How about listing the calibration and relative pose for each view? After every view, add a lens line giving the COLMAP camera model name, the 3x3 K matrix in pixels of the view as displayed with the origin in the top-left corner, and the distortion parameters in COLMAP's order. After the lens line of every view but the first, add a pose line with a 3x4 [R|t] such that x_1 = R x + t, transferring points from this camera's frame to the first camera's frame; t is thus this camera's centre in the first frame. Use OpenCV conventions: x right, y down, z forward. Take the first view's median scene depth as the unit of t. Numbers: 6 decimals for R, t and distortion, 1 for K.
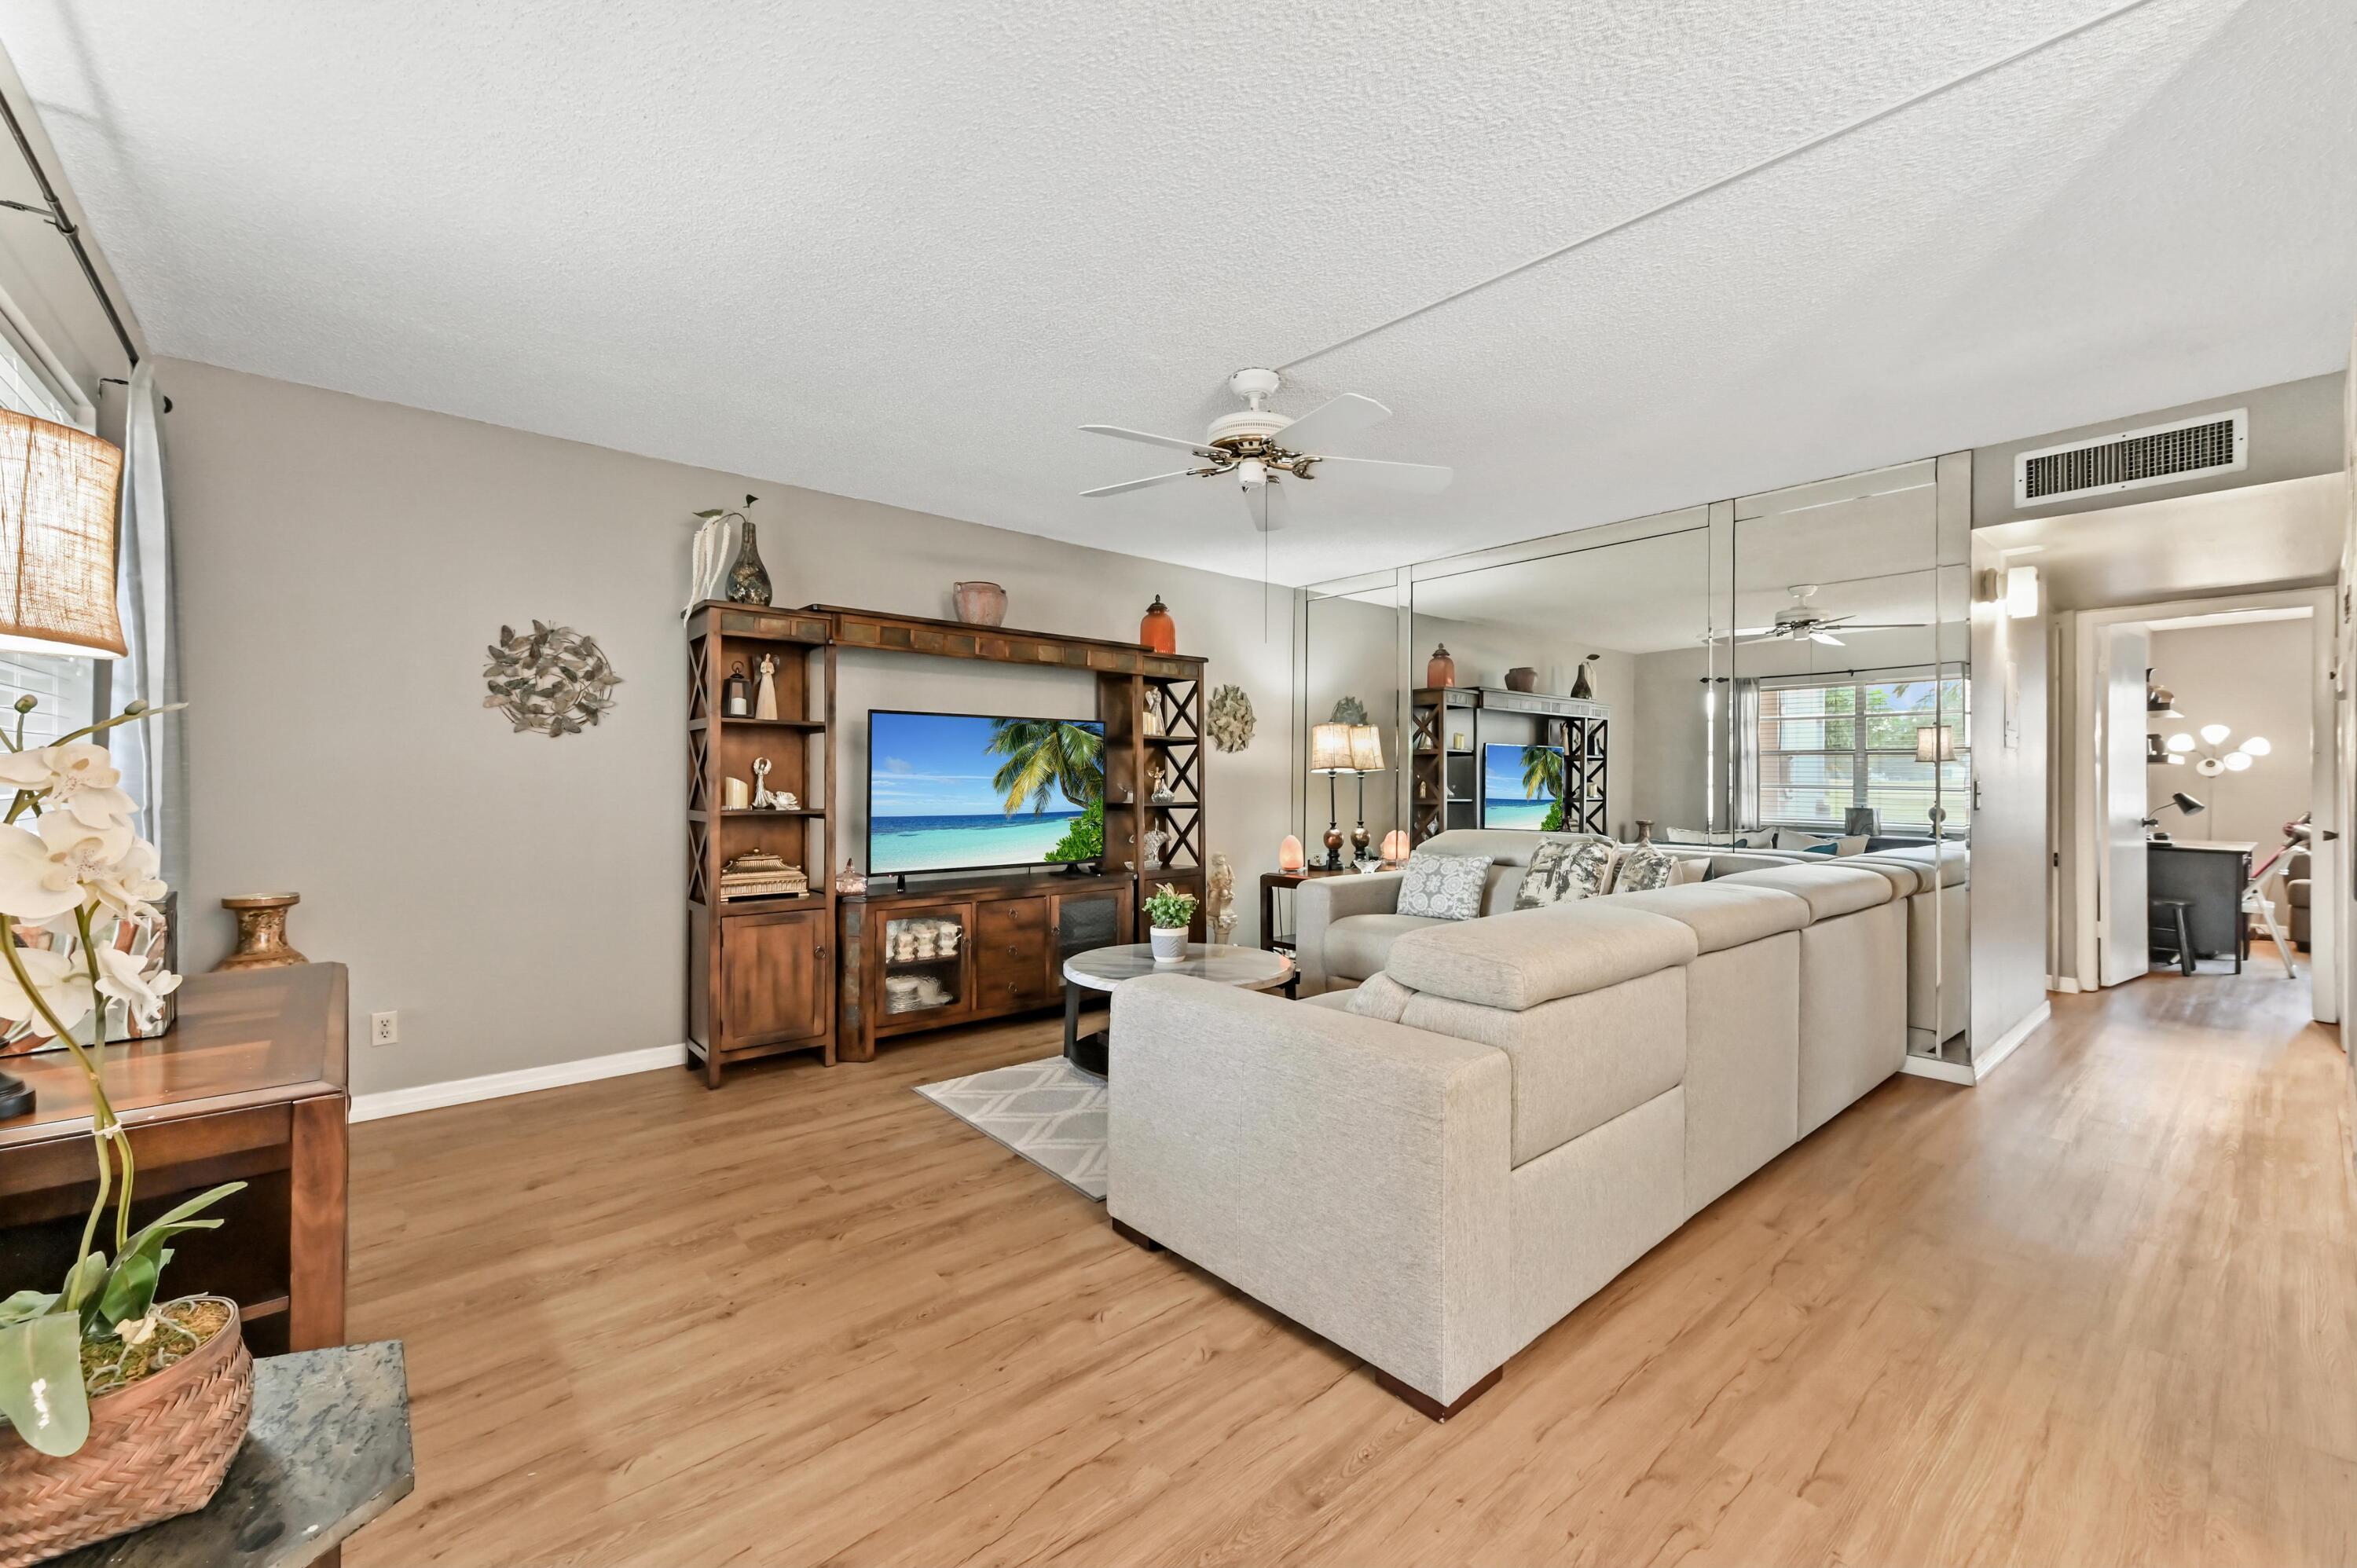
lens RADIAL K [[950.0, 0, 1180.3], [0, 950.0, 787.3], [0, 0, 1]] dist [0.015215, 0.000211]
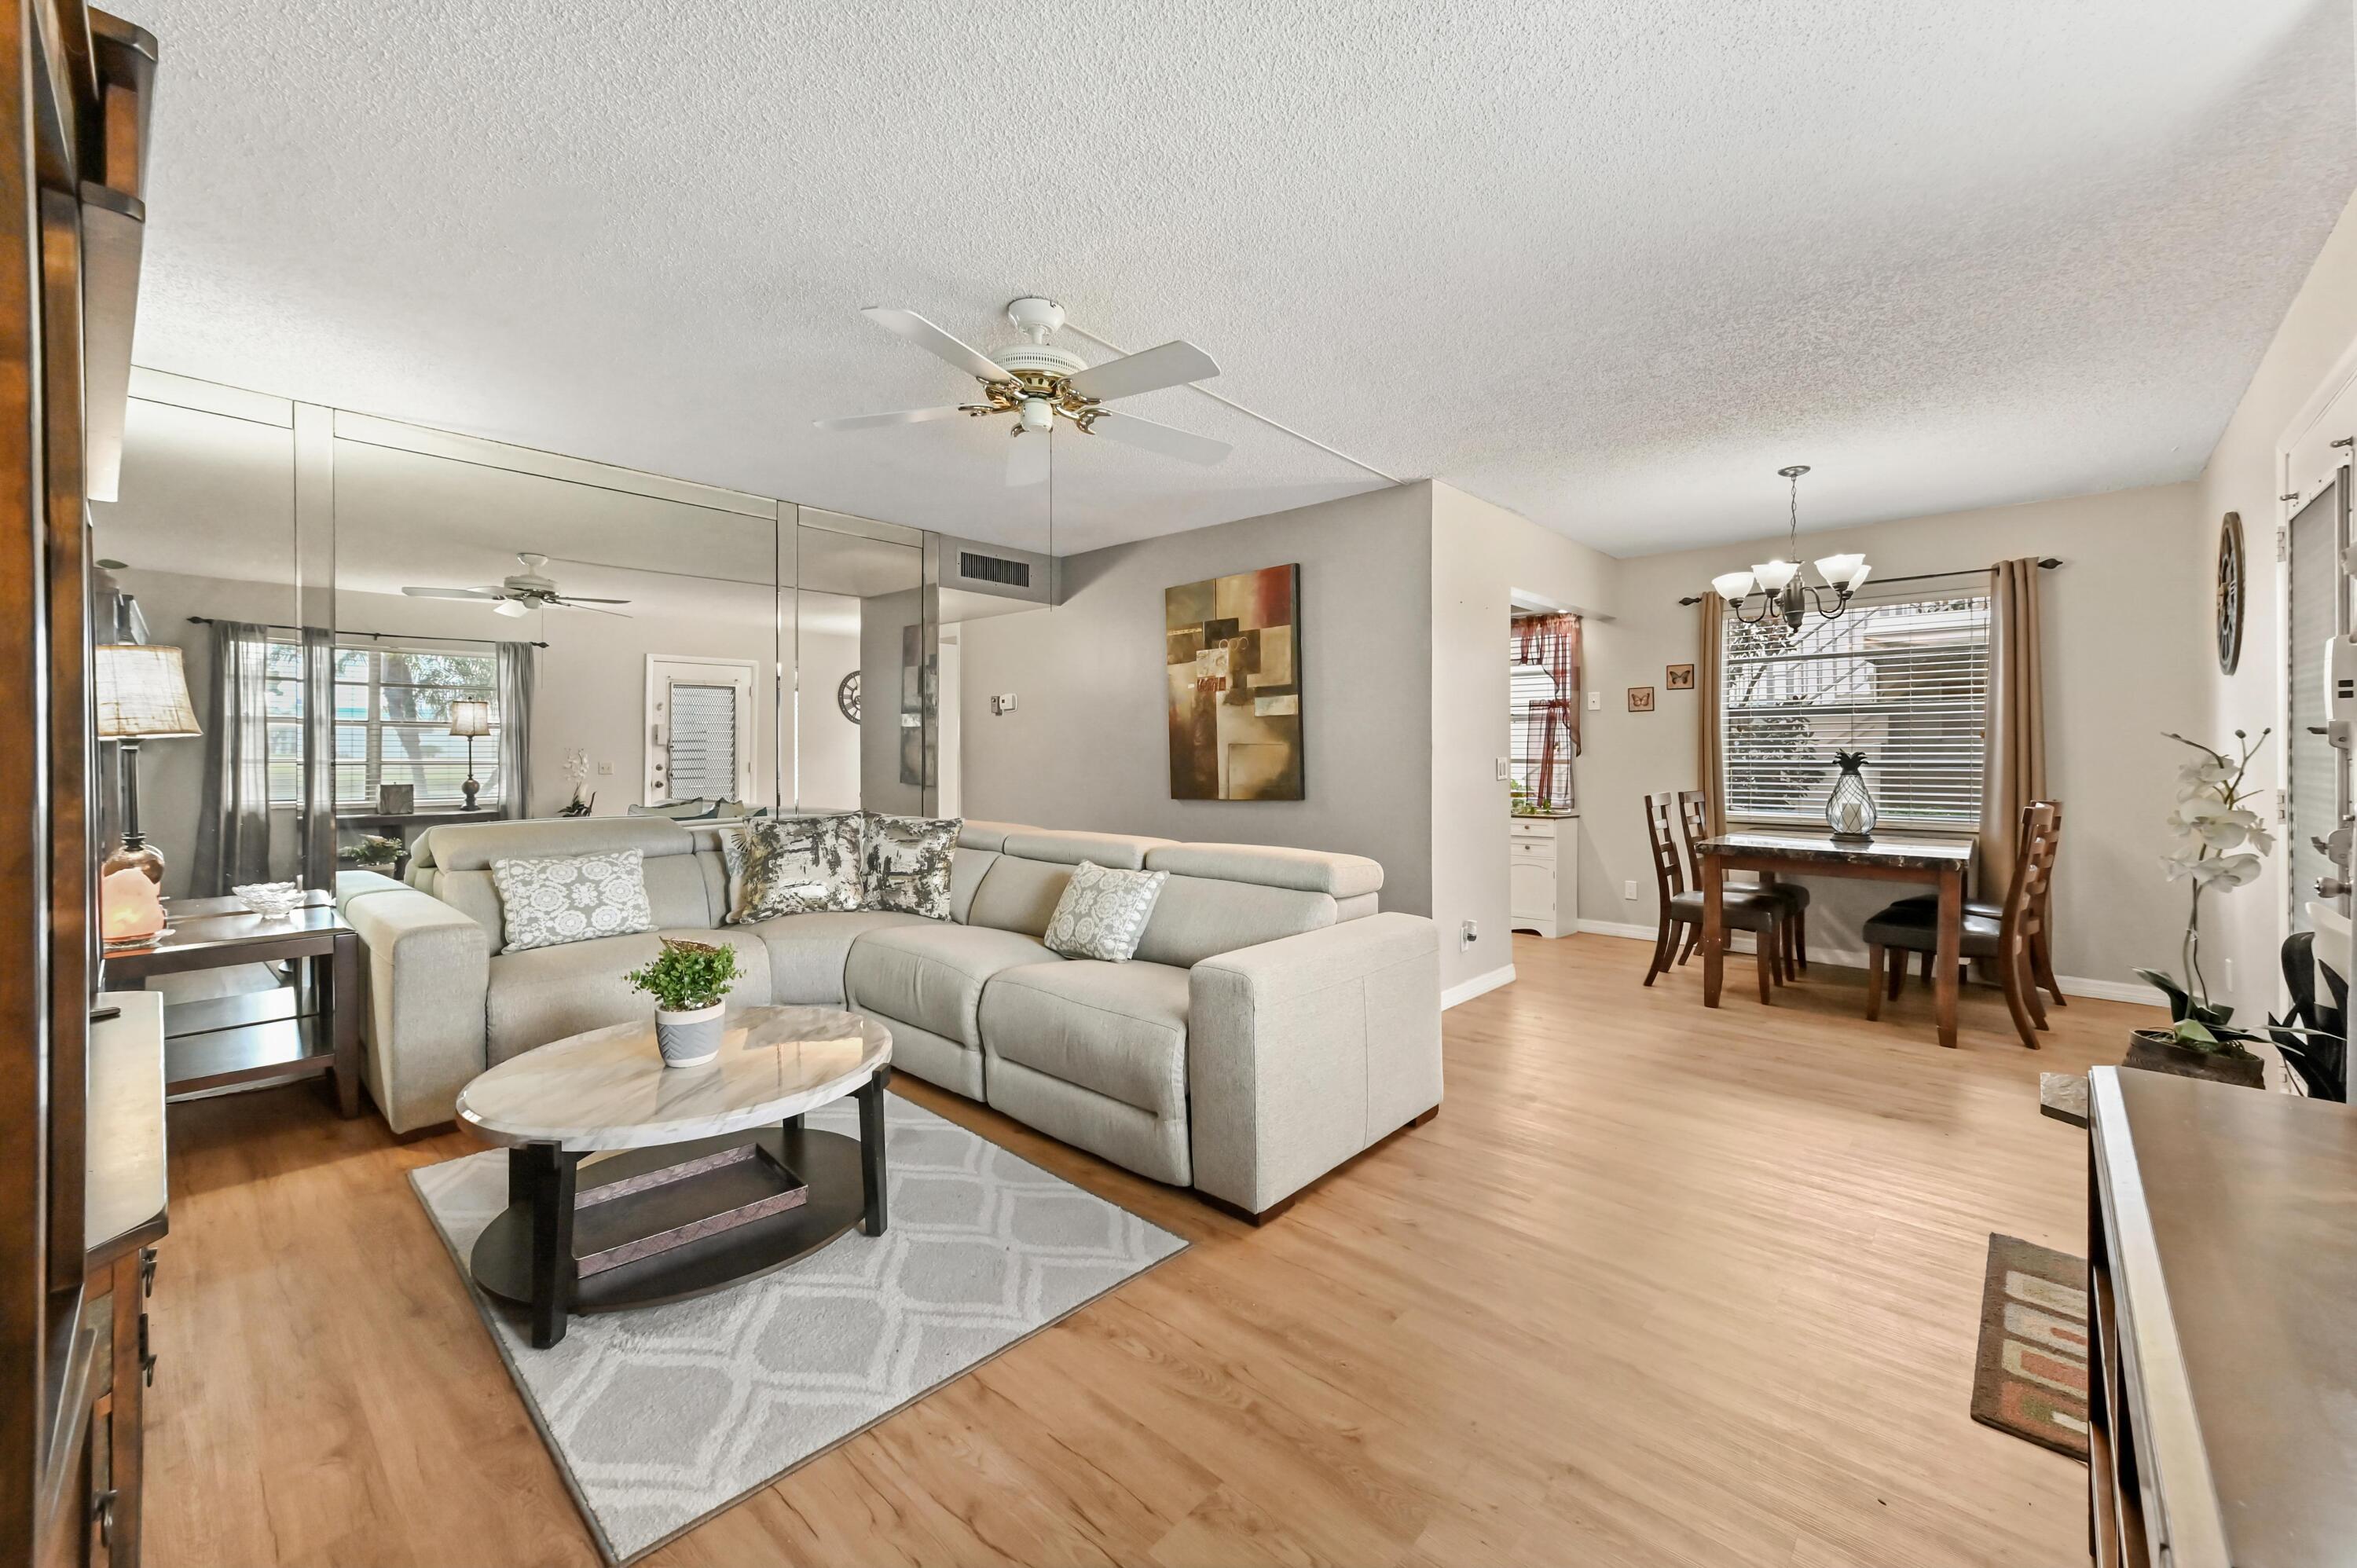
lens RADIAL K [[1008.1, 0, 1118.9], [0, 1008.1, 775.3], [0, 0, 1]] dist [0.015004, -0.000030]
pose [[-0.126645, -0.027288, 0.991573, -0.609522], [0.003585, 0.999602, 0.027967, -0.014178], [-0.991942, 0.007097, -0.126497, 0.729322]]
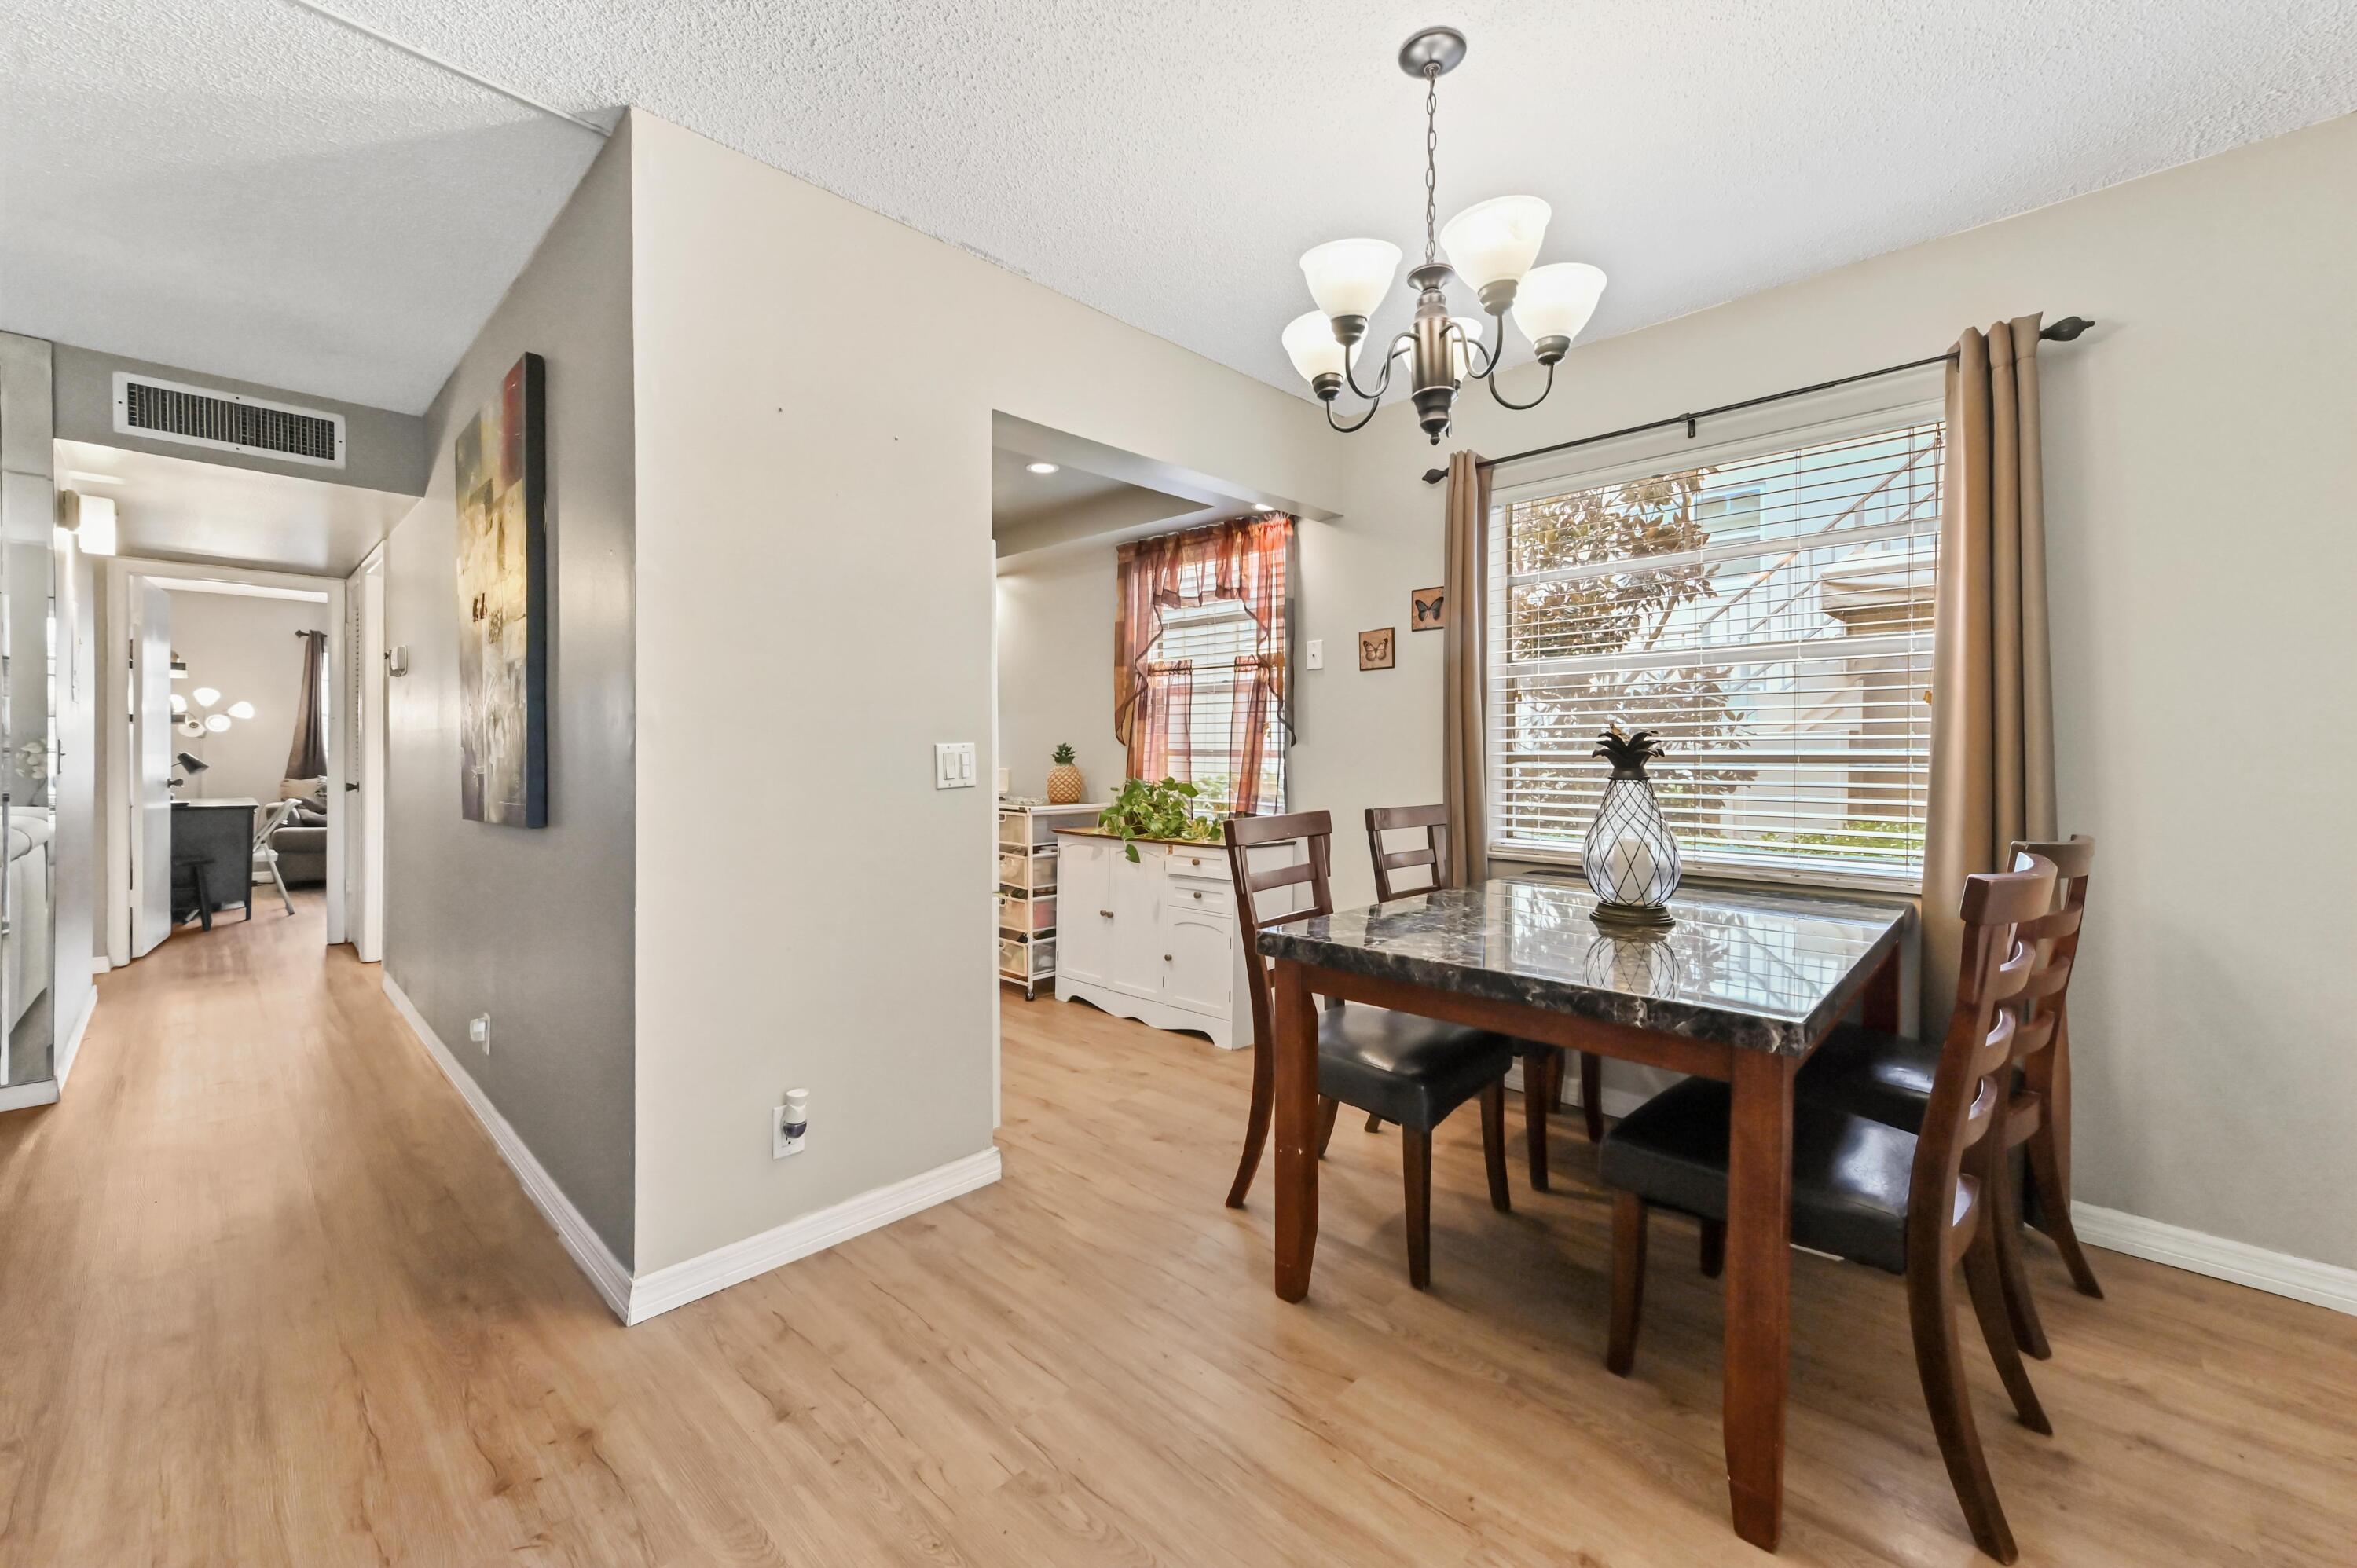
lens RADIAL K [[938.1, 0, 1176.0], [0, 938.1, 768.1], [0, 0, 1]] dist [0.011966, -0.000248]
pose [[-0.092068, -0.023874, 0.995466, -0.076901], [0.003357, 0.999699, 0.024286, 0.001045], [-0.995747, 0.005578, -0.091960, 0.081916]]
